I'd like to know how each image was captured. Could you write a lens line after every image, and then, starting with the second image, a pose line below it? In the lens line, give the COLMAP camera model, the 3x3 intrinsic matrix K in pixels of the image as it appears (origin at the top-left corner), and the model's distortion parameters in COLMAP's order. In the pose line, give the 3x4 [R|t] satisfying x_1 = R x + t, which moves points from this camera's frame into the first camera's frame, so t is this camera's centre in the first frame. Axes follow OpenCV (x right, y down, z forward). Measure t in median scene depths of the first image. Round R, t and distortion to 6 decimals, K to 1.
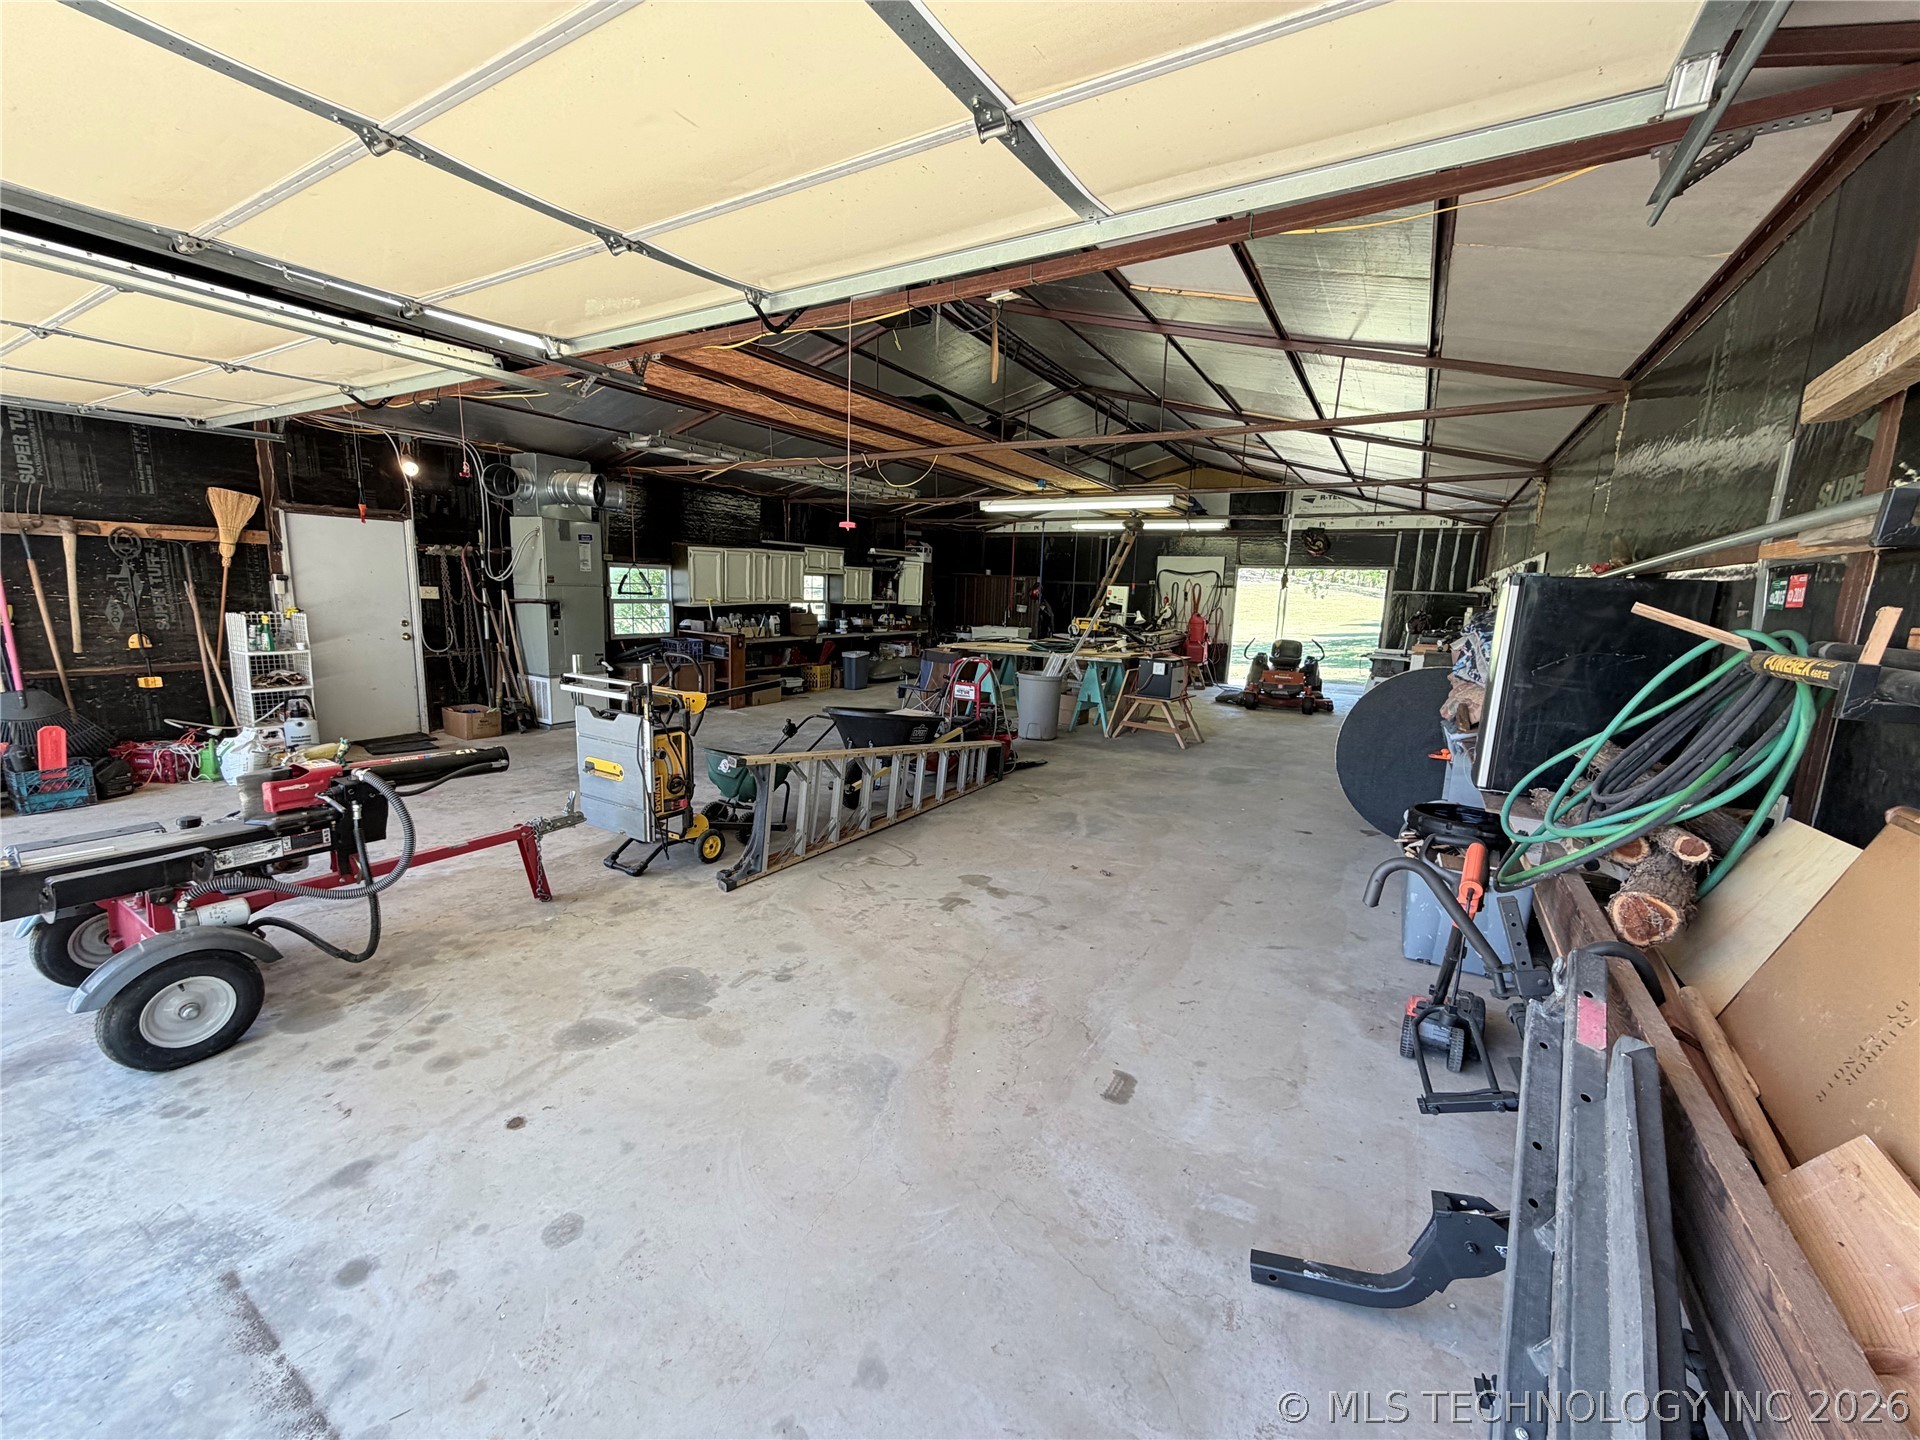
lens RADIAL K [[777.0, 0, 956.7], [0, 777.0, 715.5], [0, 0, 1]] dist [-0.011962, 0.006822]
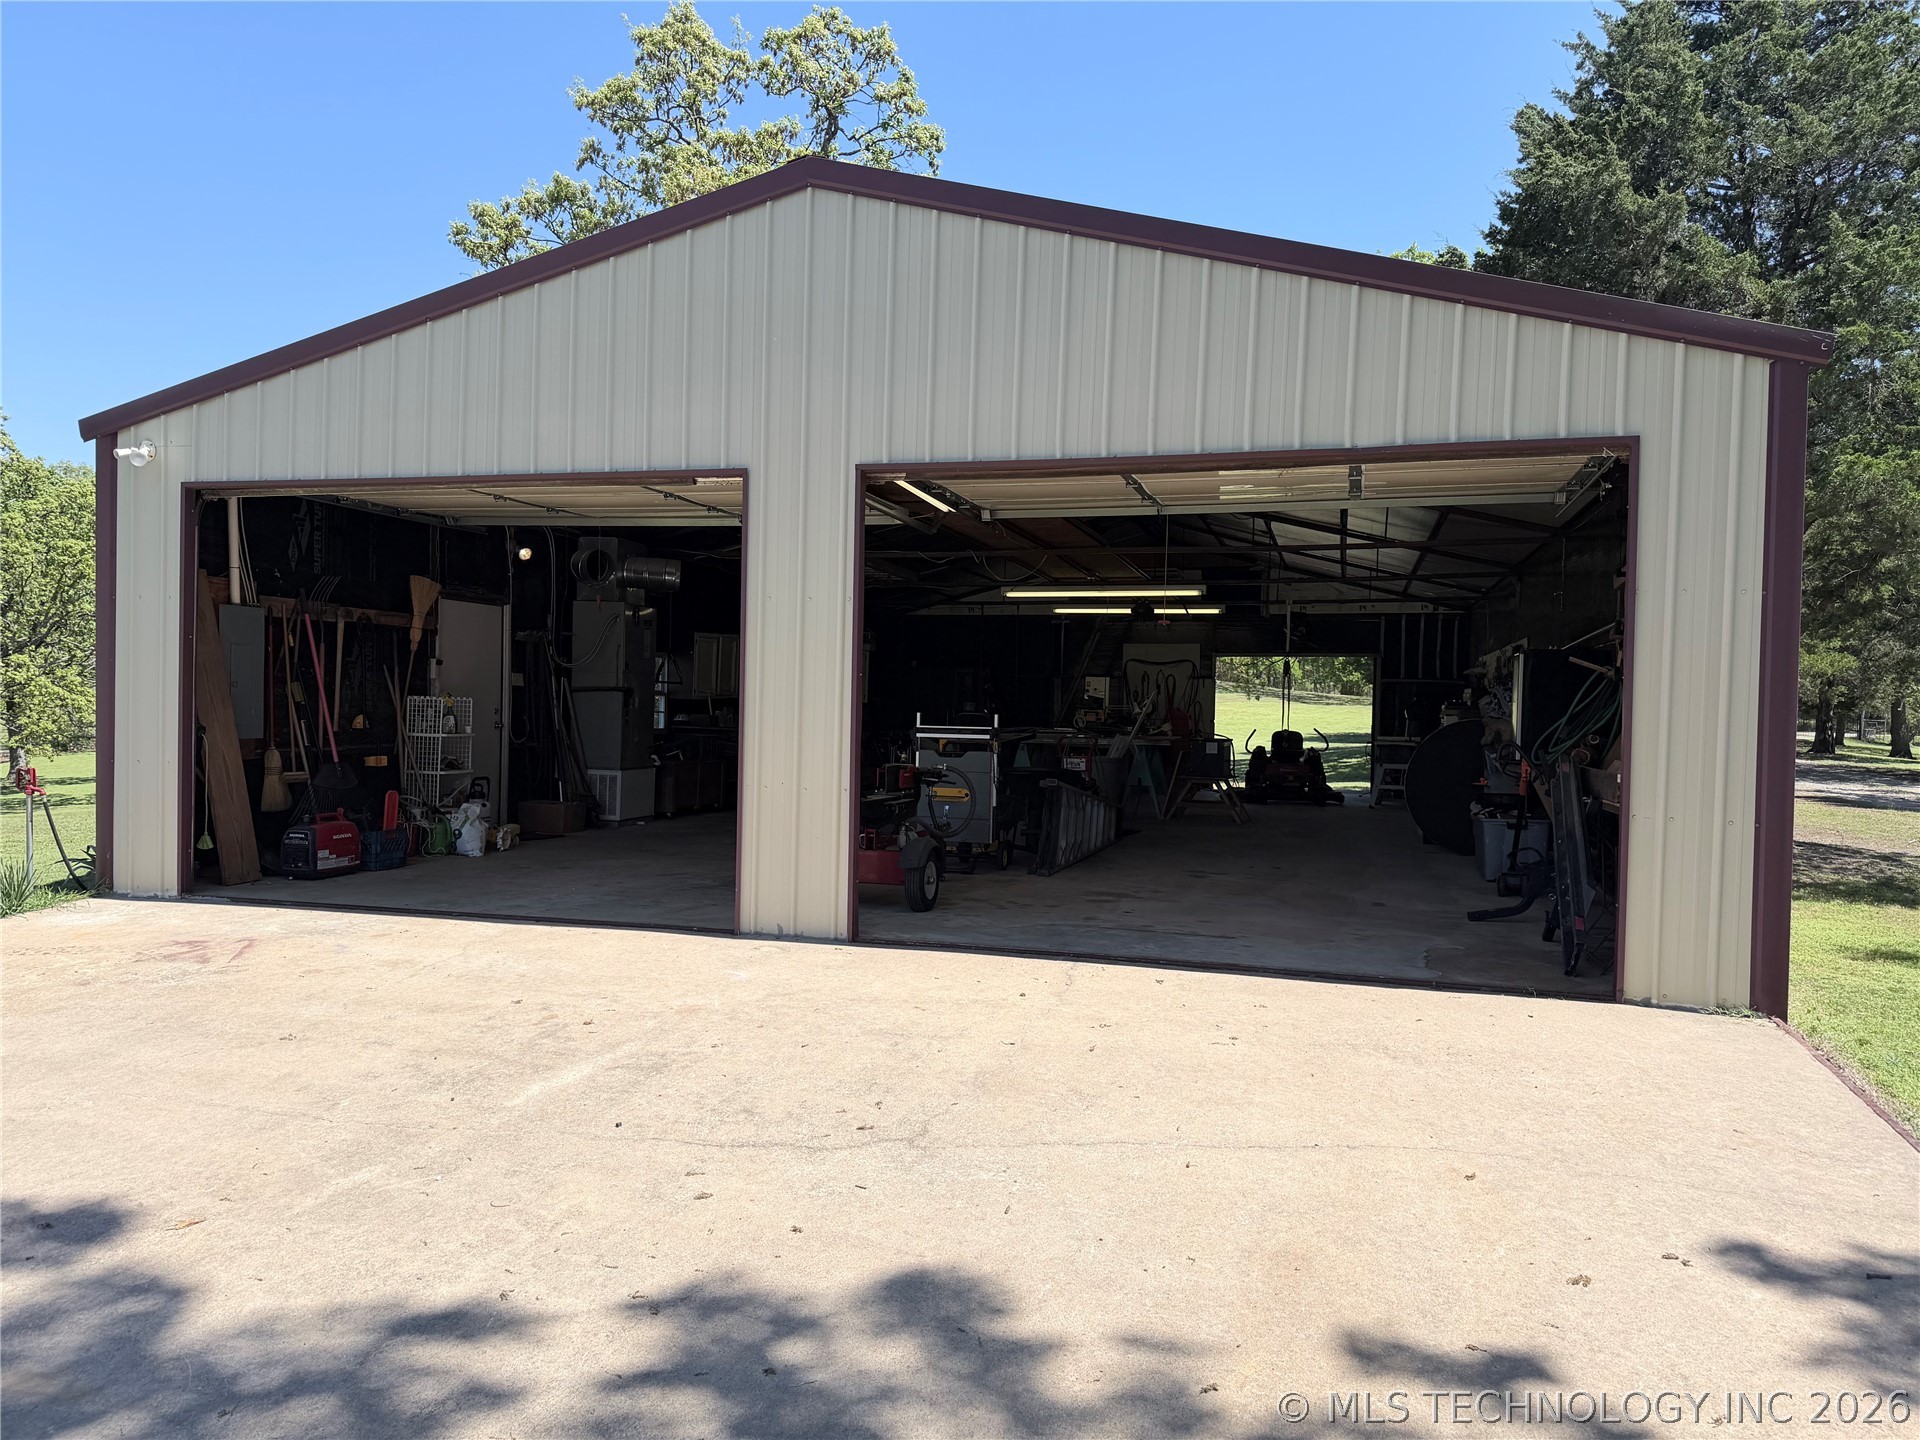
lens RADIAL K [[1391.8, 0, 960.0], [0, 1391.8, 720.0], [0, 0, 1]] dist [0.090420, -0.101221]
pose [[0.964457, -0.015549, 0.263782, -0.462712], [0.054752, 0.988362, -0.141926, 0.123799], [-0.258505, 0.151324, 0.954084, -0.582842]]
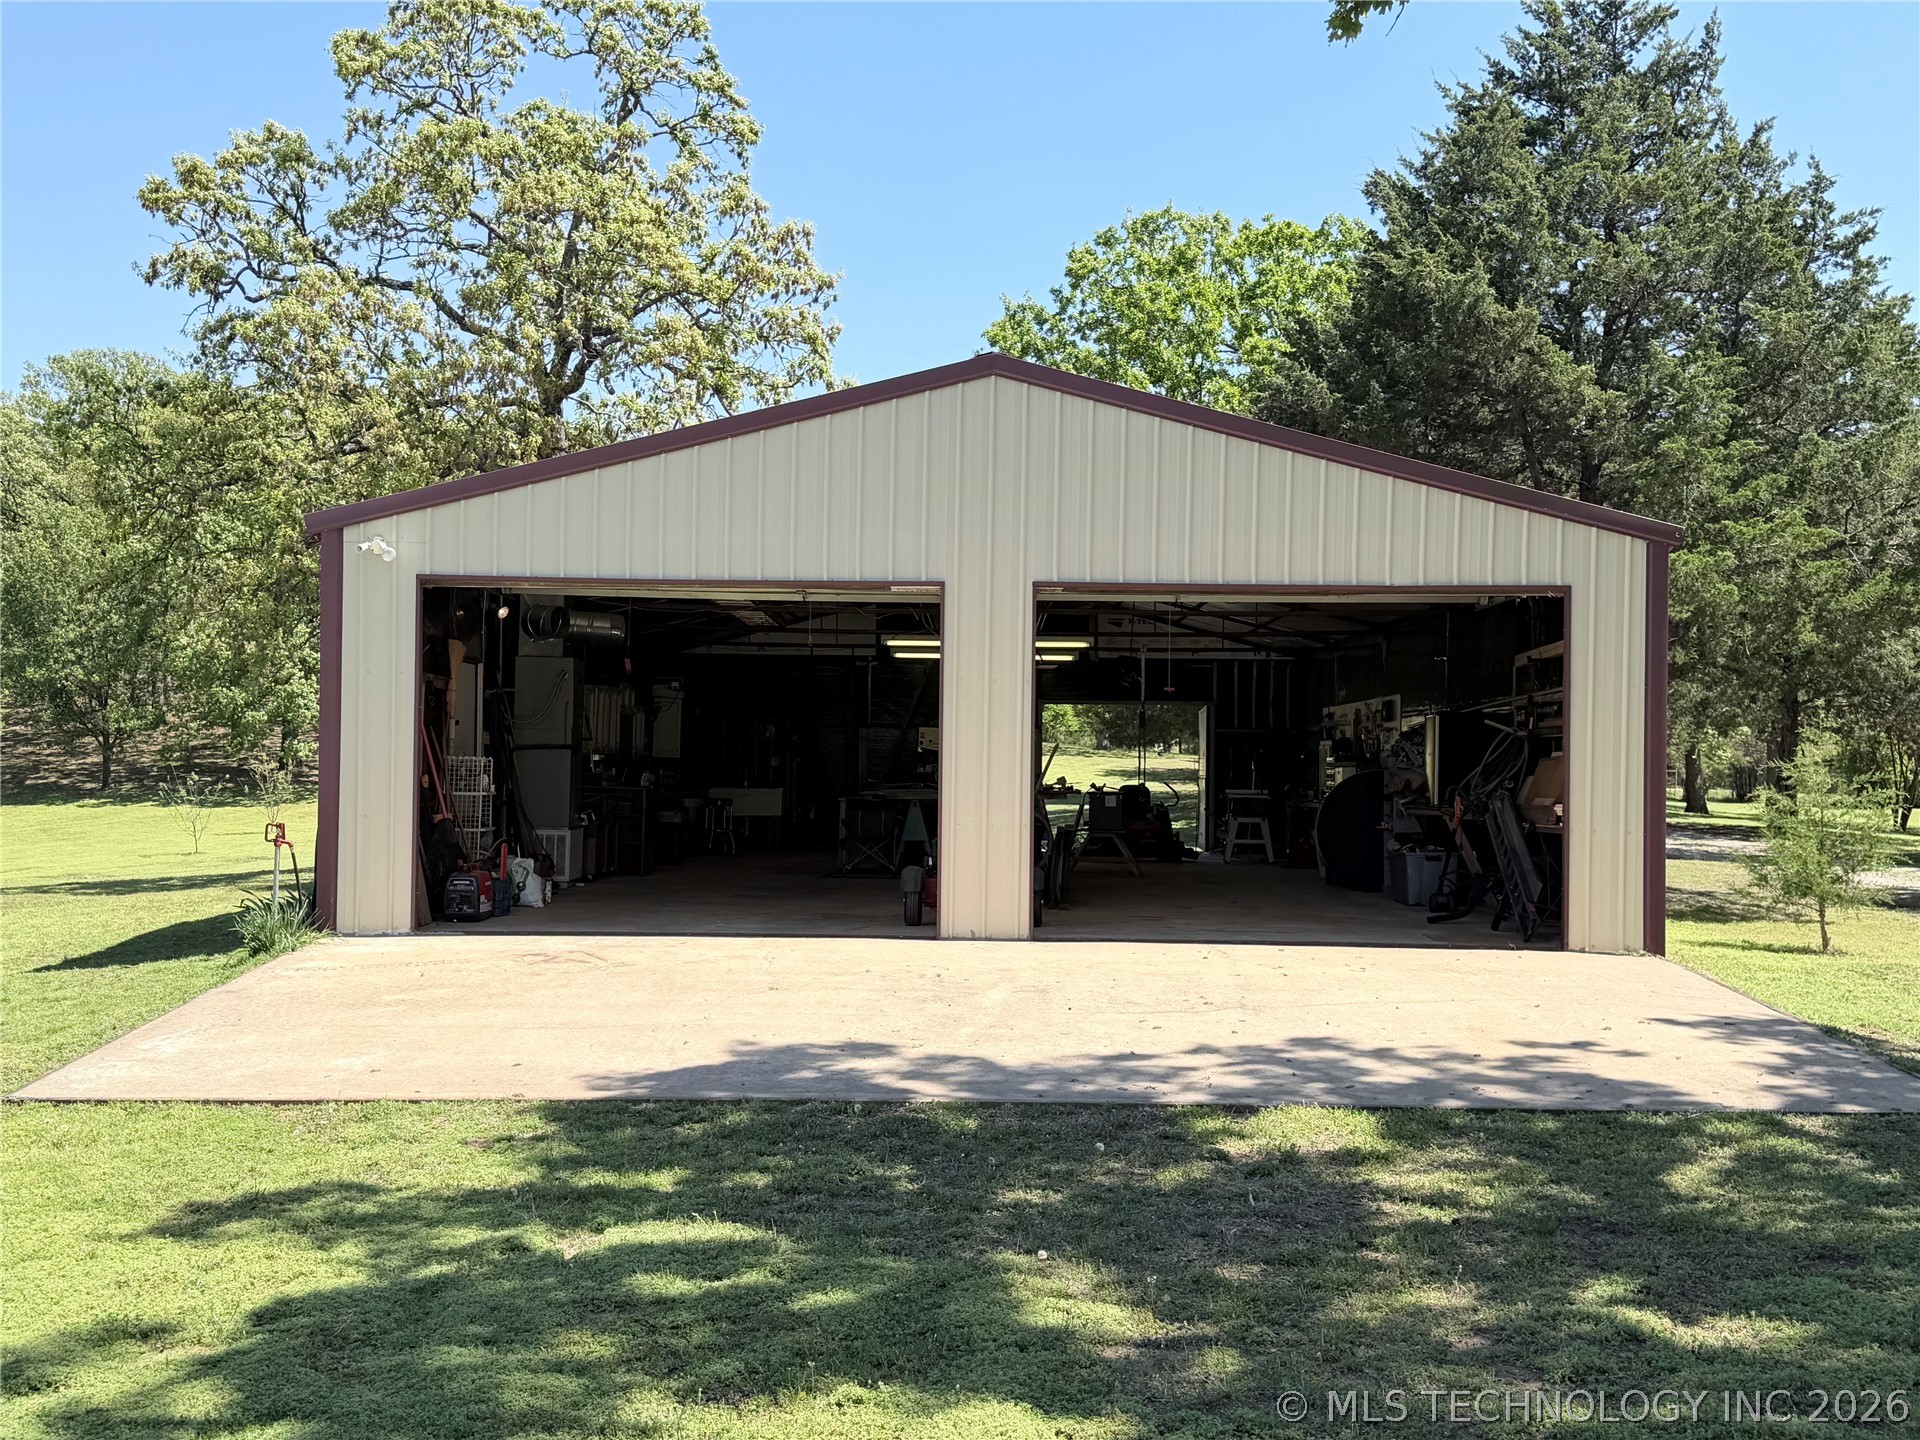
lens RADIAL K [[2132.9, 0, 960.0], [0, 2132.9, 720.0], [0, 0, 1]] dist [0.251181, -0.546951]
pose [[0.862405, -0.010473, 0.506110, -1.140247], [0.099378, 0.983834, -0.148980, 0.200560], [-0.496368, 0.178778, 0.849504, -1.137529]]
